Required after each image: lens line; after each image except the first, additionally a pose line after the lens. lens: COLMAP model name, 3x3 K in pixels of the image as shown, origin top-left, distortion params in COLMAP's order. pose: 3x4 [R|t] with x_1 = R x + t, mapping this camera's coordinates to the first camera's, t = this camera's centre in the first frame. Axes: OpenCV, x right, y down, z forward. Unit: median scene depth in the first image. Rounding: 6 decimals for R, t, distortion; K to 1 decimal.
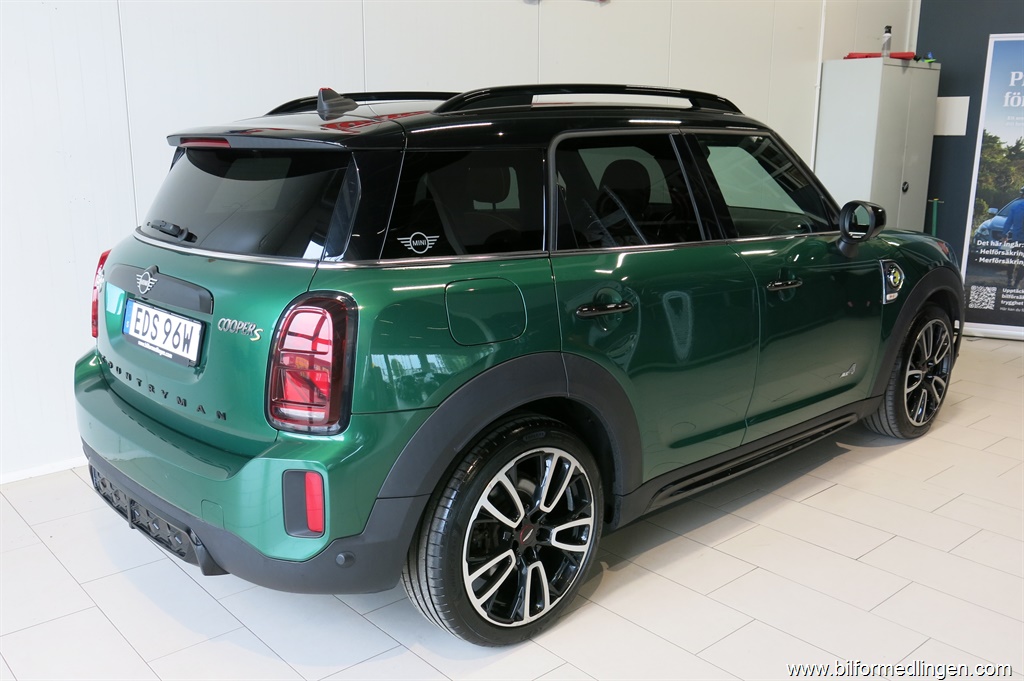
lens RADIAL K [[895.1, 0, 512.0], [0, 895.1, 340.5], [0, 0, 1]] dist [-0.009210, -0.002963]
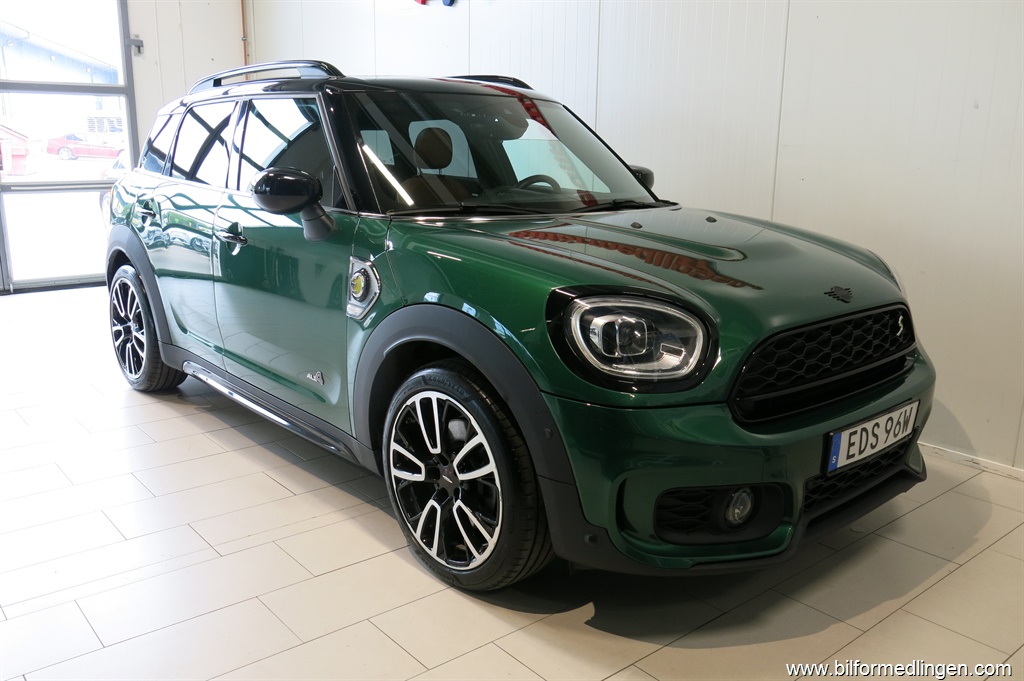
lens RADIAL K [[852.3, 0, 512.0], [0, 852.3, 340.5], [0, 0, 1]] dist [0.002479, 0.002146]
pose [[-0.006511, 0.226441, -0.974003, 1.107618], [-0.246621, 0.943573, 0.221015, -0.212099], [0.969090, 0.241649, 0.049701, 1.094263]]
